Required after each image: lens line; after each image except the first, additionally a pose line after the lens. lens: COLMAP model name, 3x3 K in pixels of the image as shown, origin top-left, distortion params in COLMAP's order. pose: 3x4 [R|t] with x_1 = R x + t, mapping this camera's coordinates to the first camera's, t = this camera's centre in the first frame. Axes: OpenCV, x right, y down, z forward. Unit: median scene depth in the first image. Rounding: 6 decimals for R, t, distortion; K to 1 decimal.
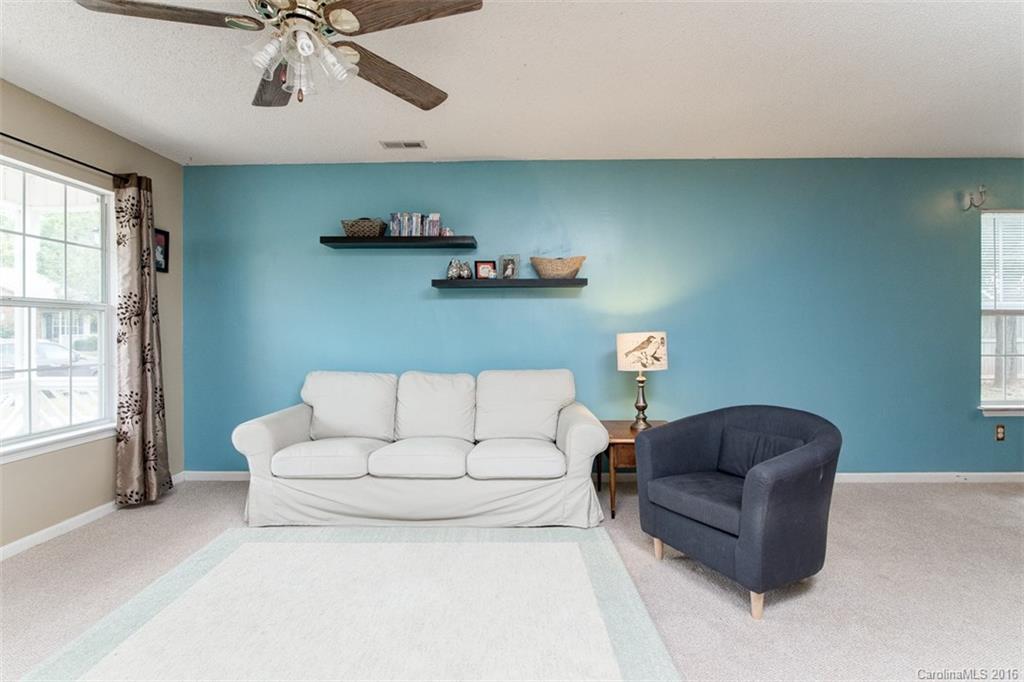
lens RADIAL K [[481.0, 0, 507.3], [0, 481.0, 332.4], [0, 0, 1]] dist [-0.020371, 0.001533]
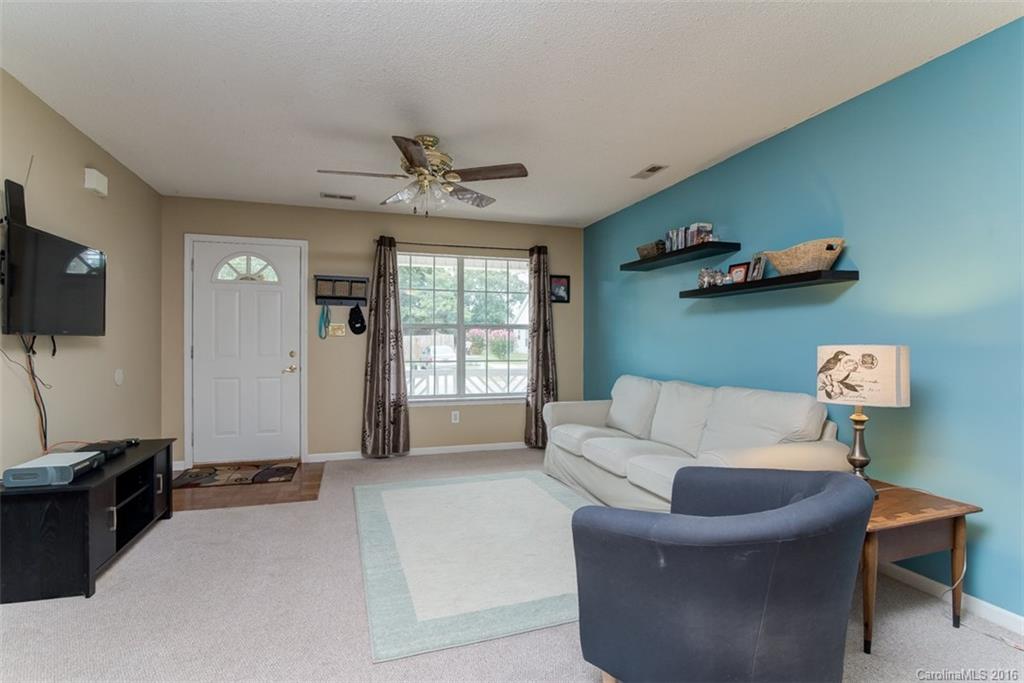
lens RADIAL K [[481.0, 0, 513.1], [0, 481.0, 340.8], [0, 0, 1]] dist [-0.020371, 0.001533]
pose [[0.334456, 0.001607, -0.942410, 0.723851], [-0.005780, 0.999983, -0.000346, -0.003332], [0.942394, 0.005563, 0.334459, 0.349071]]
